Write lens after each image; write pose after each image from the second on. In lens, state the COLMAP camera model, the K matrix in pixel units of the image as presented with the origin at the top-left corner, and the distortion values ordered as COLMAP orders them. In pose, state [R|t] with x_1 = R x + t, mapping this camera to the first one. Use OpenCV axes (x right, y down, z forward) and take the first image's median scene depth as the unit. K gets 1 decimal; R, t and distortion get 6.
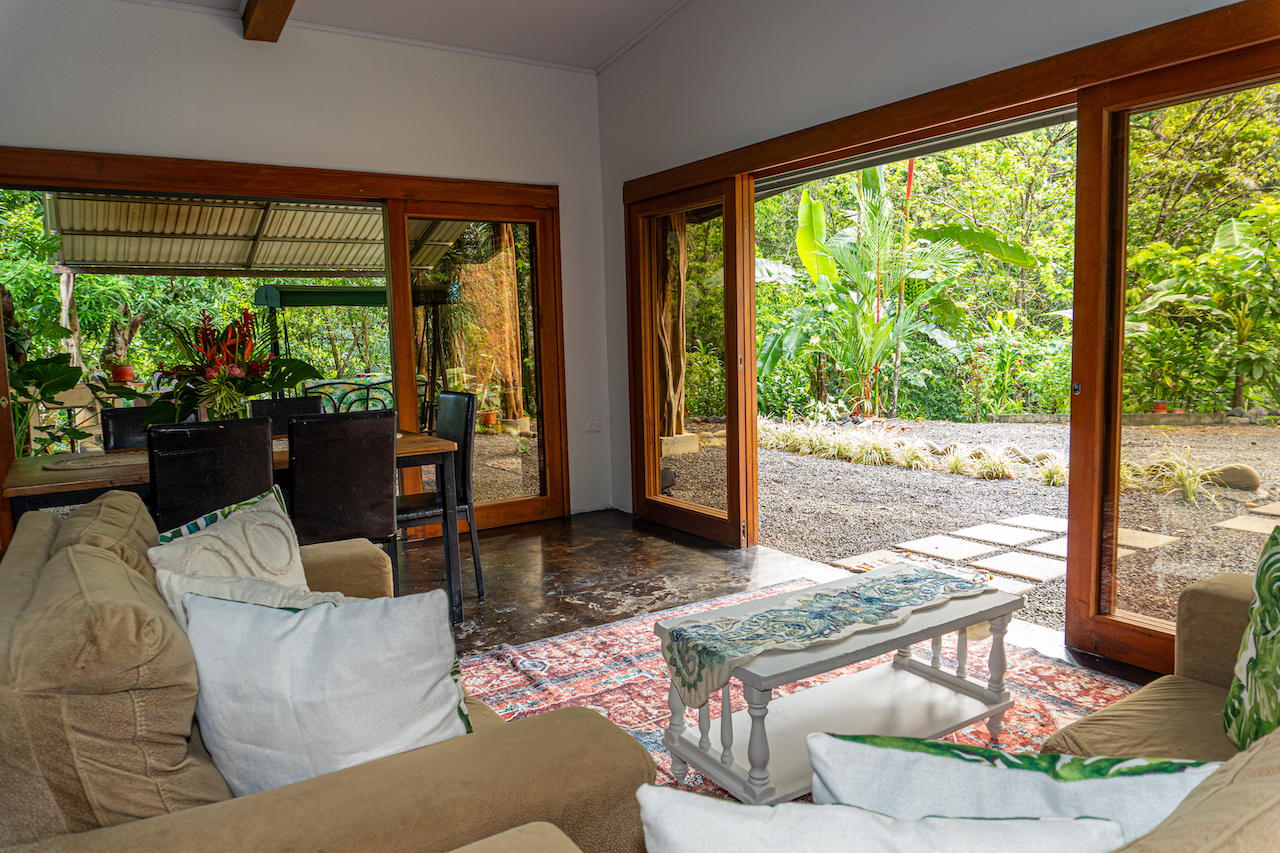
lens RADIAL K [[868.4, 0, 643.7], [0, 868.4, 427.6], [0, 0, 1]] dist [-0.024285, 0.012402]
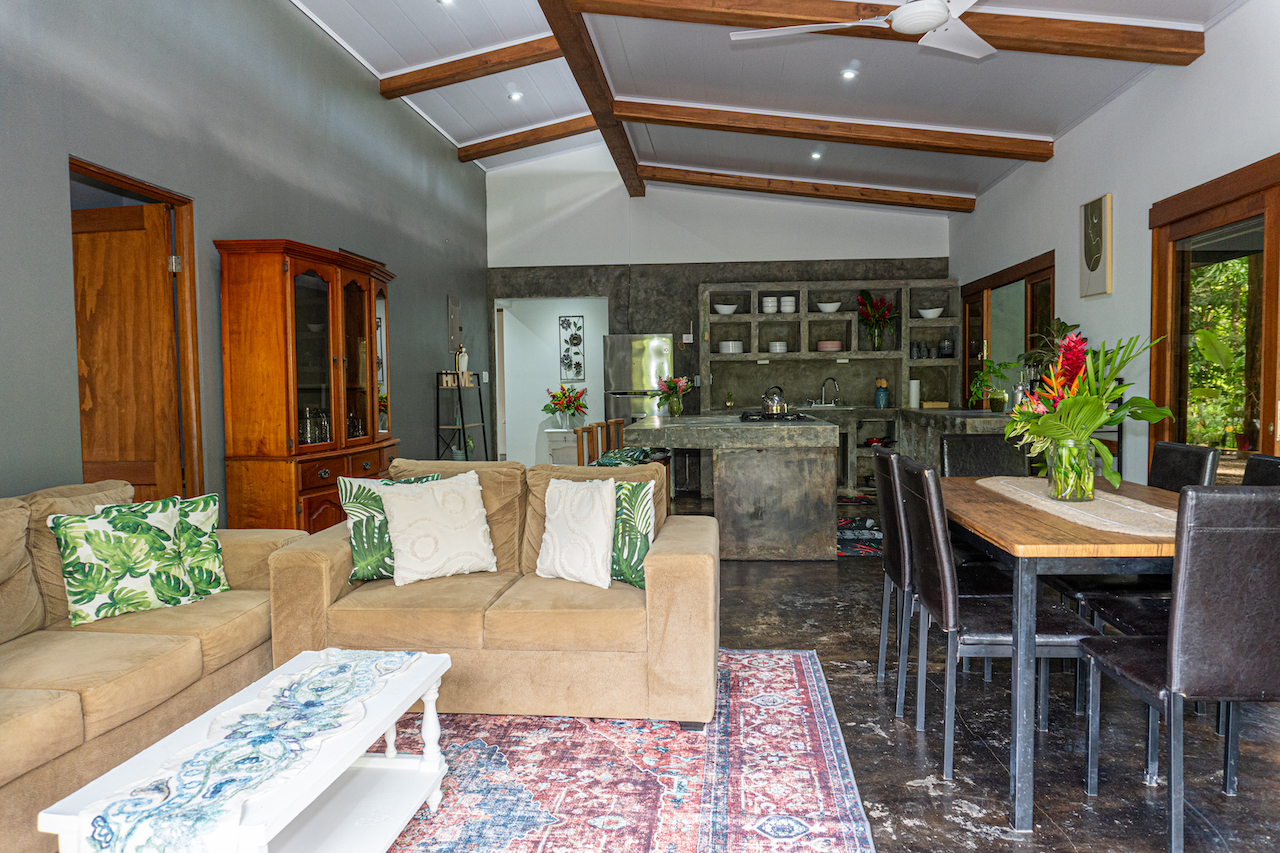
lens RADIAL K [[868.4, 0, 644.0], [0, 868.4, 425.0], [0, 0, 1]] dist [-0.024285, 0.012402]
pose [[-0.636929, 0.071201, -0.767628, 0.266468], [-0.054291, 0.989111, 0.136792, -0.084962], [0.769009, 0.128802, -0.626127, 0.736565]]
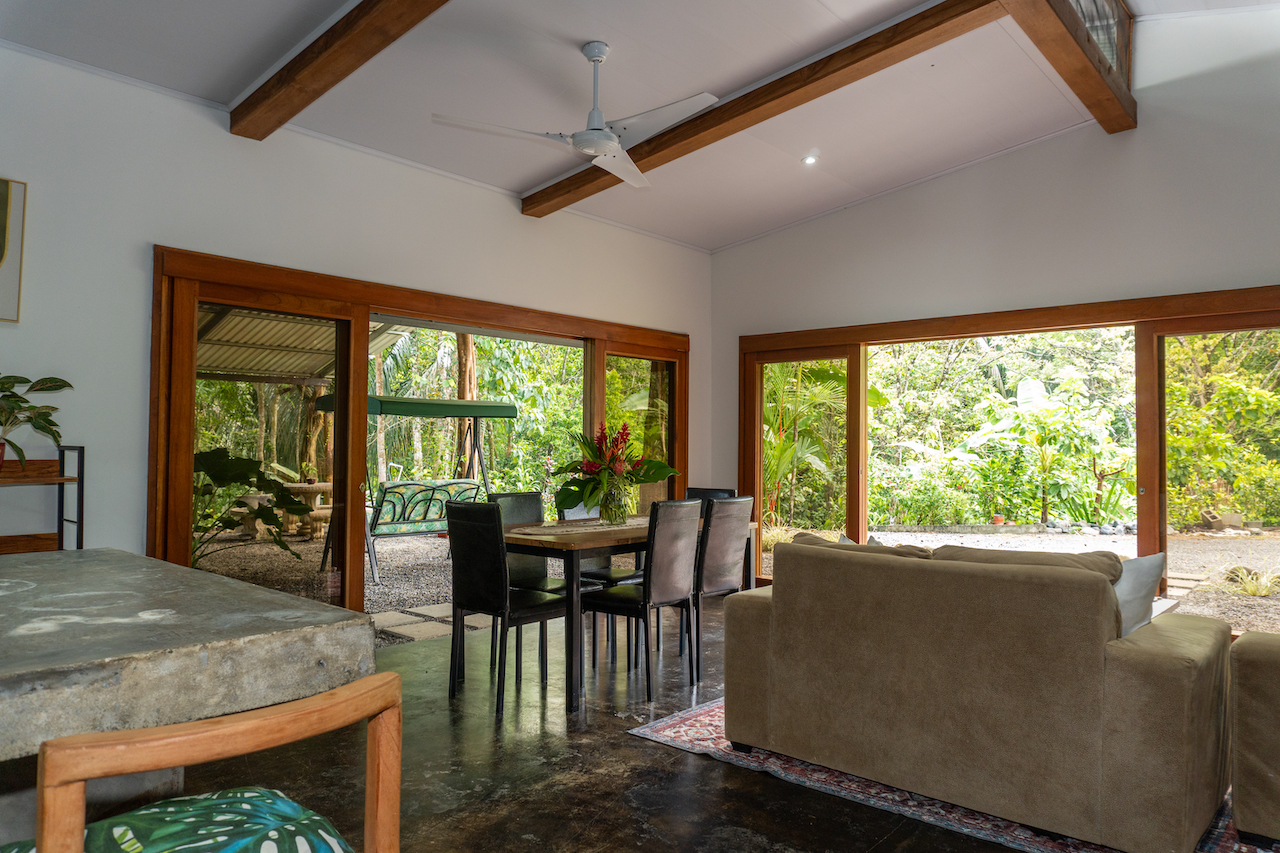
lens RADIAL K [[868.4, 0, 642.4], [0, 868.4, 426.4], [0, 0, 1]] dist [-0.024285, 0.012402]
pose [[0.964158, 0.041781, 0.262019, -0.487909], [-0.005374, 0.990396, -0.138152, 0.037103], [-0.265275, 0.131792, 0.955123, -0.204674]]
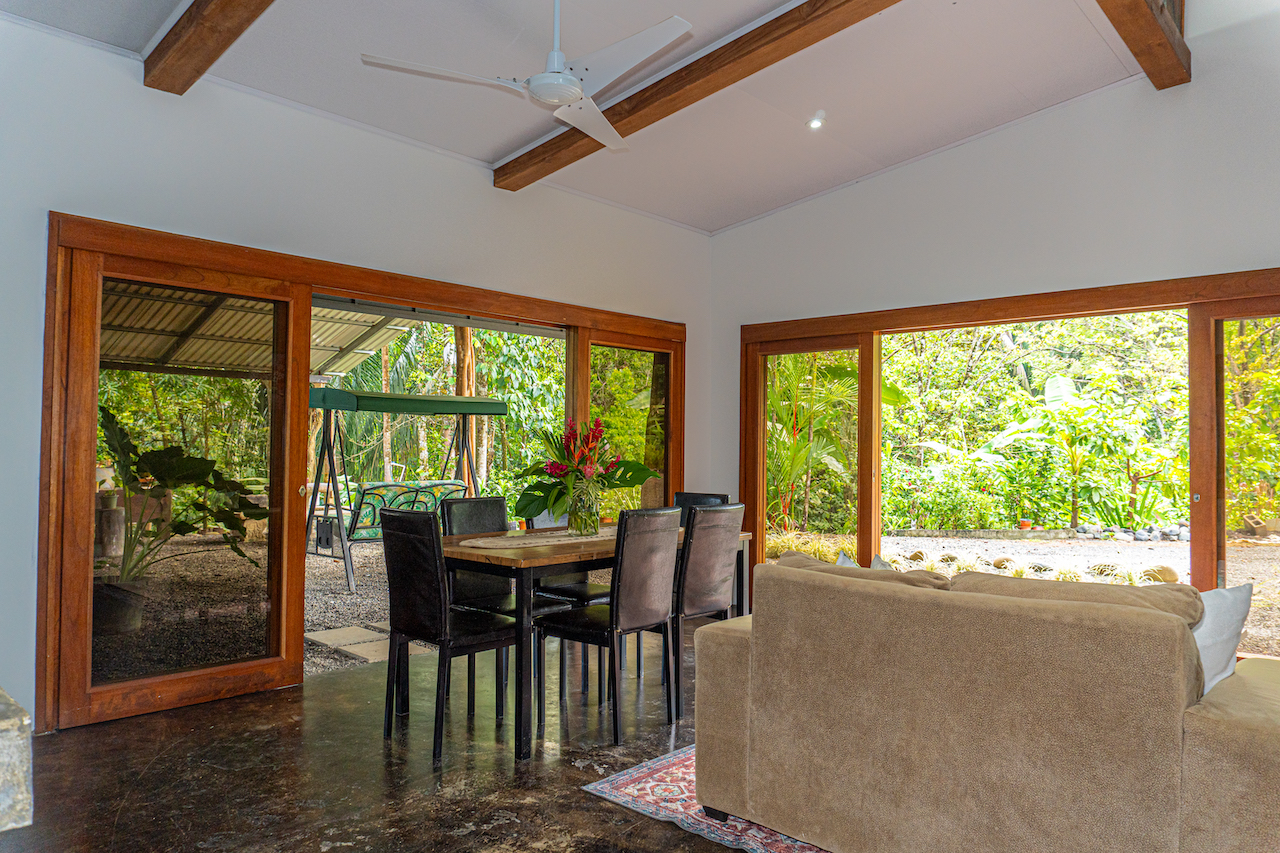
lens RADIAL K [[868.4, 0, 643.6], [0, 868.4, 426.0], [0, 0, 1]] dist [-0.024285, 0.012402]
pose [[0.969882, 0.044008, 0.239568, -0.421746], [-0.010781, 0.990335, -0.138277, 0.025017], [-0.243338, 0.131530, 0.960982, -0.109963]]
